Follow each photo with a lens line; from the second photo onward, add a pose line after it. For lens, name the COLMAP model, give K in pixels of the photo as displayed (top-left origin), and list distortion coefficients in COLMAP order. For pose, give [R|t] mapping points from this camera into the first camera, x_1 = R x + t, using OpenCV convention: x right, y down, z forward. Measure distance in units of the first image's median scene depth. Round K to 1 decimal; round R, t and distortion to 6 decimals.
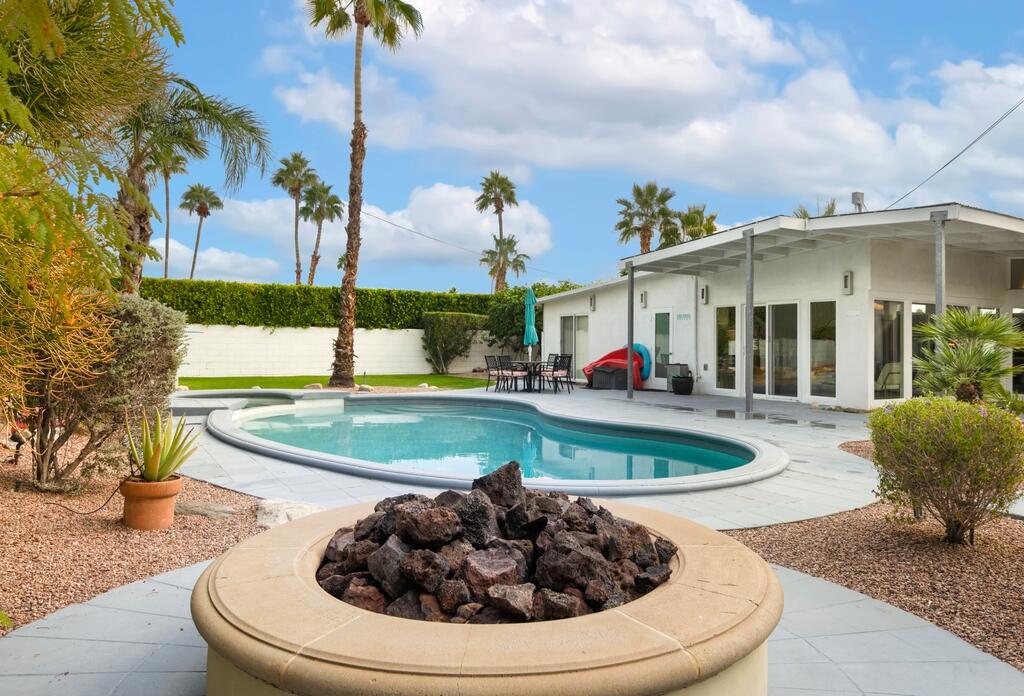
lens RADIAL K [[667.2, 0, 517.2], [0, 667.2, 339.4], [0, 0, 1]] dist [0.041567, -0.000418]
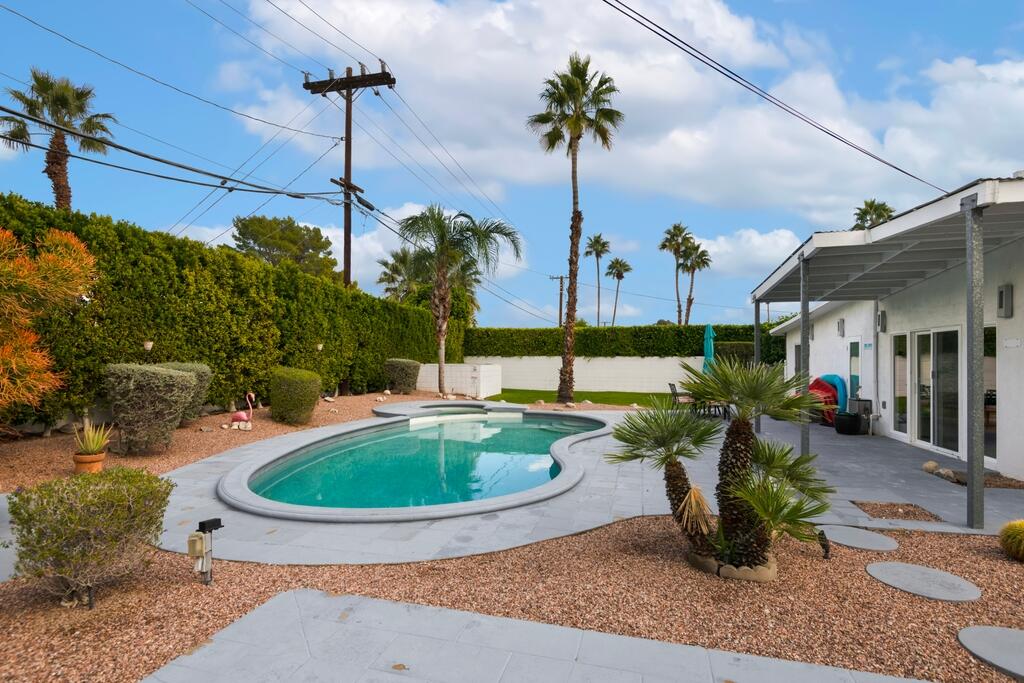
lens RADIAL K [[486.2, 0, 512.8], [0, 486.2, 363.3], [0, 0, 1]] dist [0.004565, -0.000572]
pose [[0.701751, -0.001363, -0.712421, 0.383030], [0.009586, 0.999926, 0.007529, -0.020811], [0.712358, -0.012113, 0.701712, 0.207790]]
